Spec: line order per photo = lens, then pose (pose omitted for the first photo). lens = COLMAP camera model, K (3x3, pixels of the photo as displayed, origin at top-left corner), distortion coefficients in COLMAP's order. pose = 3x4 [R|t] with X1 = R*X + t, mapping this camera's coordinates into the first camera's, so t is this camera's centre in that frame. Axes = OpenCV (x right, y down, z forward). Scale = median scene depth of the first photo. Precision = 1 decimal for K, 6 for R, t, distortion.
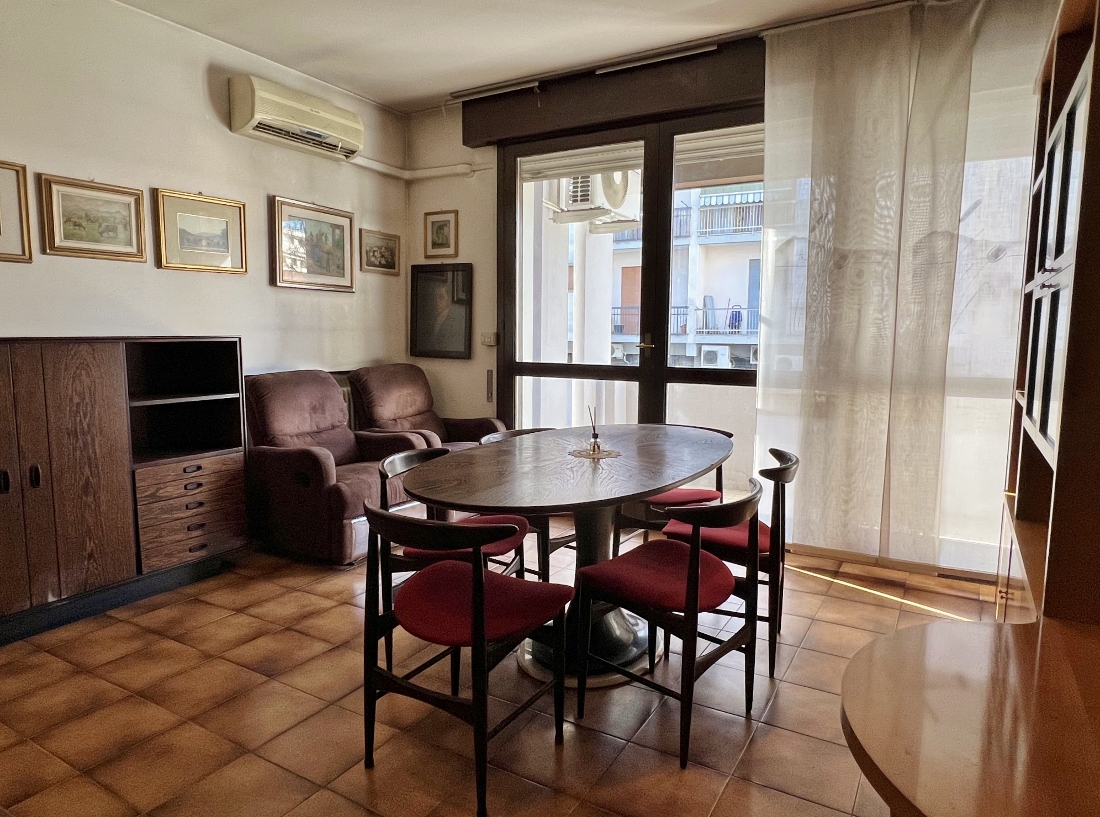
lens RADIAL K [[695.7, 0, 552.4], [0, 695.7, 408.3], [0, 0, 1]] dist [-0.000407, -0.002854]
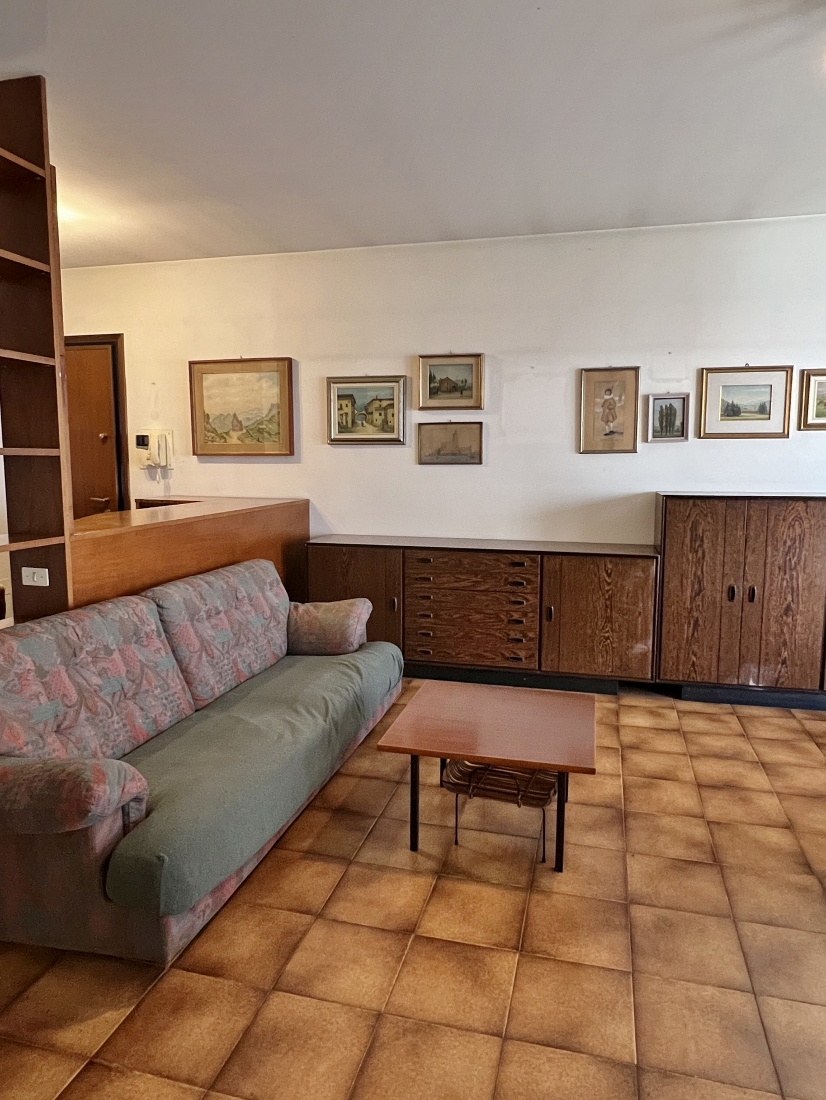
lens RADIAL K [[695.7, 0, 417.8], [0, 695.7, 540.7], [0, 0, 1]] dist [-0.000407, -0.002854]
pose [[0.278437, 0.109381, -0.954206, 0.313806], [-0.105044, 0.991002, 0.082947, -0.043312], [0.954693, 0.077138, 0.287422, -0.047575]]
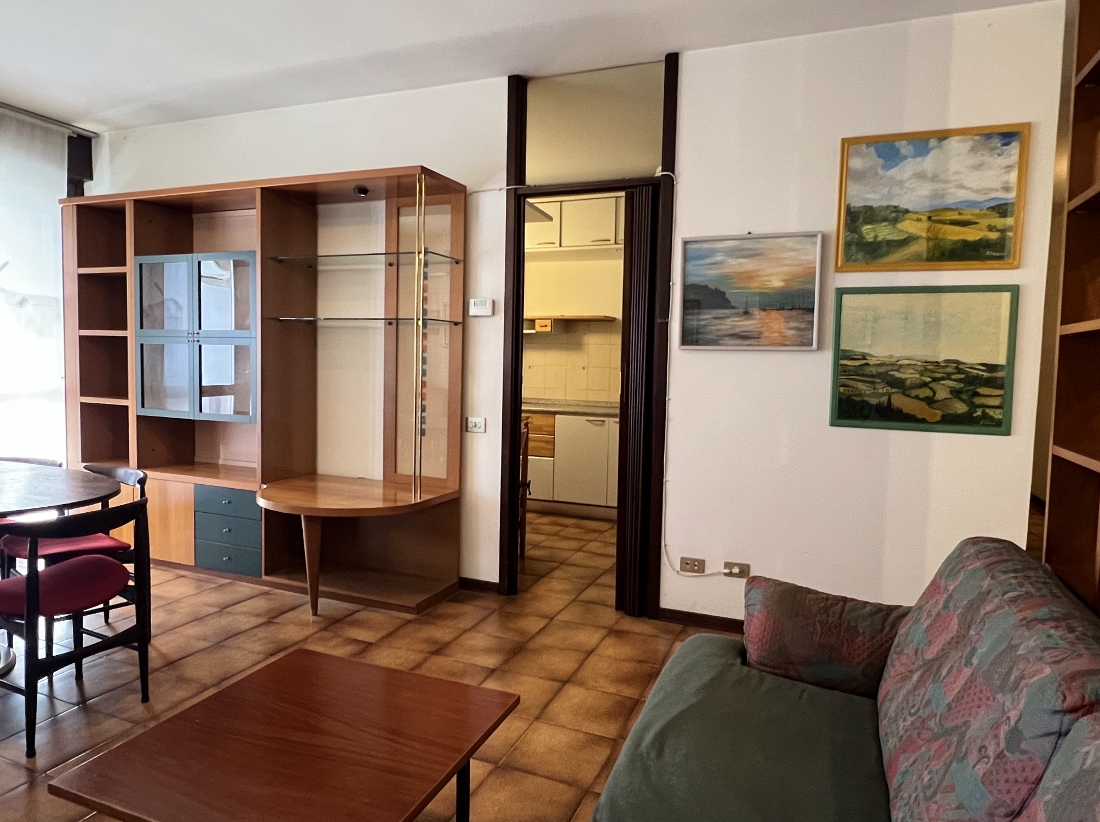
lens RADIAL K [[695.7, 0, 551.7], [0, 695.7, 411.3], [0, 0, 1]] dist [-0.000407, -0.002854]
pose [[-0.149397, -0.082624, 0.985319, -0.818275], [0.083796, 0.991860, 0.095878, -0.043700], [-0.985220, 0.096890, -0.141258, 0.153074]]
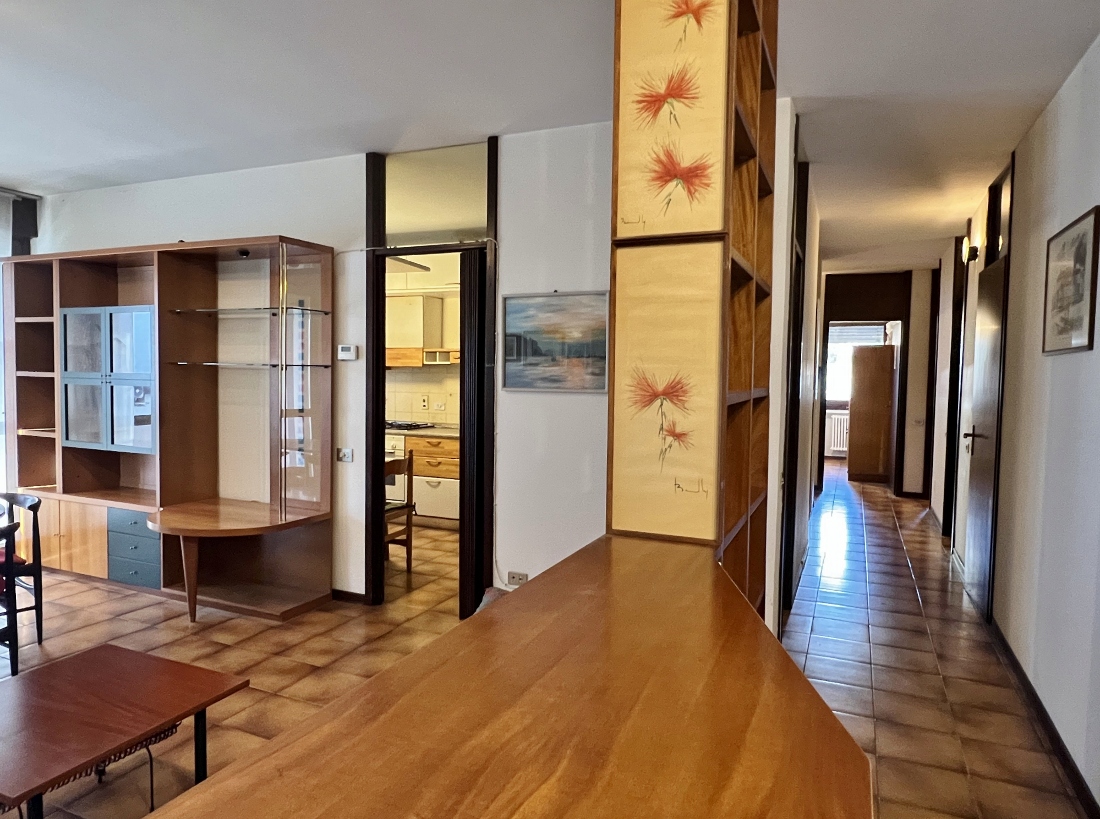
lens RADIAL K [[695.7, 0, 547.2], [0, 695.7, 410.9], [0, 0, 1]] dist [-0.000407, -0.002854]
pose [[-0.120808, -0.061701, 0.990757, -0.999943], [0.091219, 0.993154, 0.072973, -0.063947], [-0.988476, 0.099191, -0.114353, -0.107738]]
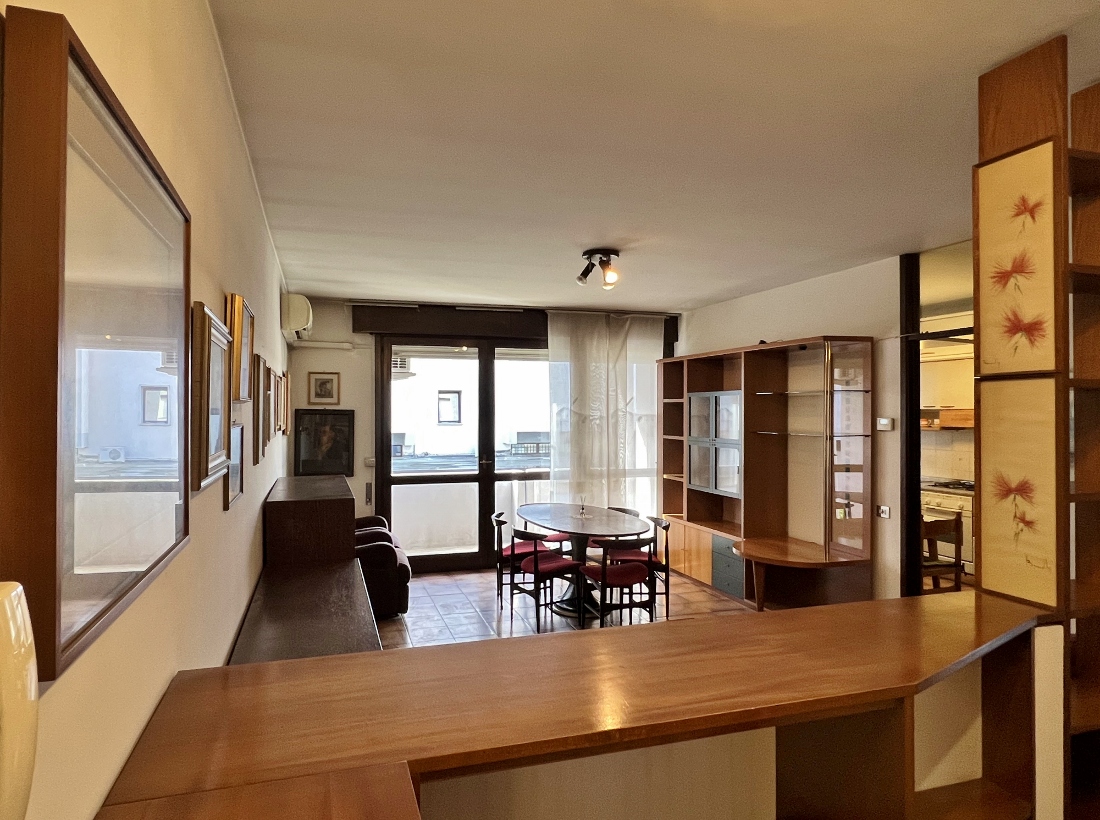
lens RADIAL K [[695.7, 0, 546.8], [0, 695.7, 410.6], [0, 0, 1]] dist [-0.000407, -0.002854]
pose [[0.658392, -0.004653, 0.752661, -1.284056], [0.087130, 0.993729, -0.070075, -0.097194], [-0.747615, 0.111716, 0.654669, -0.335430]]
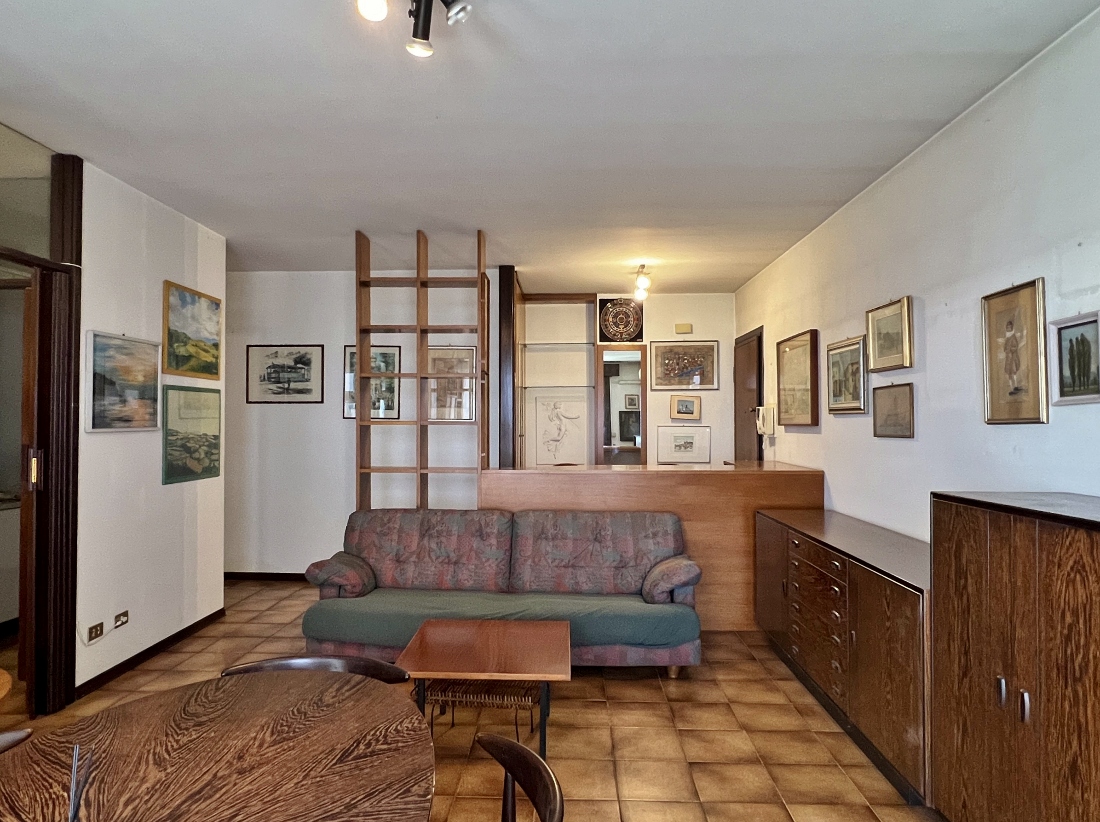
lens RADIAL K [[695.7, 0, 547.9], [0, 695.7, 406.7], [0, 0, 1]] dist [-0.000407, -0.002854]
pose [[-0.878720, -0.019857, -0.476924, 0.009675], [-0.060697, 0.995672, 0.070378, -0.173915], [0.473463, 0.090790, -0.876122, 1.062304]]
